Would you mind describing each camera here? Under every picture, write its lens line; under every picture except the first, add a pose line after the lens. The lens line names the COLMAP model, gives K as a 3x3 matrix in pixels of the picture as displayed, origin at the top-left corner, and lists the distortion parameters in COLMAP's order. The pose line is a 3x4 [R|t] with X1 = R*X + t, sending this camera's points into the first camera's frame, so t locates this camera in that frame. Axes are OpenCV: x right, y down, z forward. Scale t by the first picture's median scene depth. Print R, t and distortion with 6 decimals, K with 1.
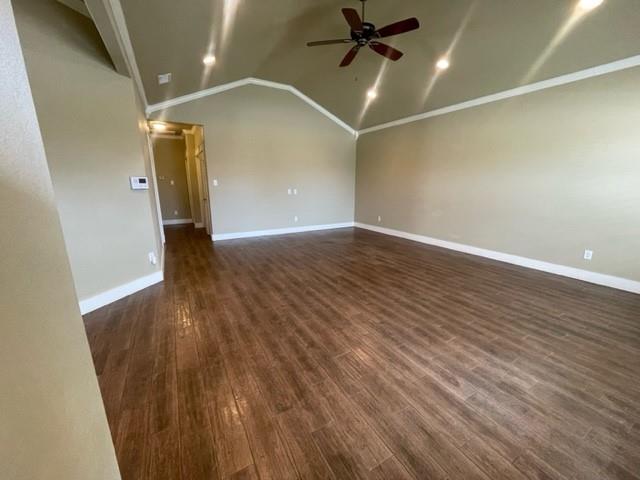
lens RADIAL K [[257.7, 0, 320.0], [0, 257.7, 240.0], [0, 0, 1]] dist [-0.001853, -0.000239]
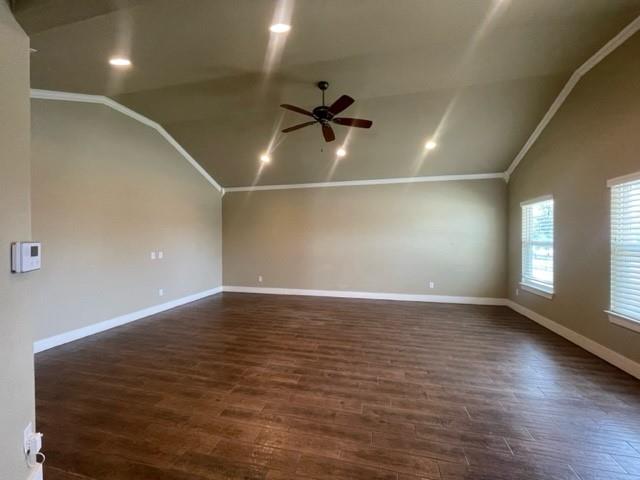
lens RADIAL K [[257.7, 0, 320.0], [0, 257.7, 240.0], [0, 0, 1]] dist [-0.001853, -0.000239]
pose [[0.690069, -0.007465, 0.723705, -0.636780], [0.161272, 0.976391, -0.143705, -0.104156], [-0.705546, 0.215880, 0.674982, 0.353868]]
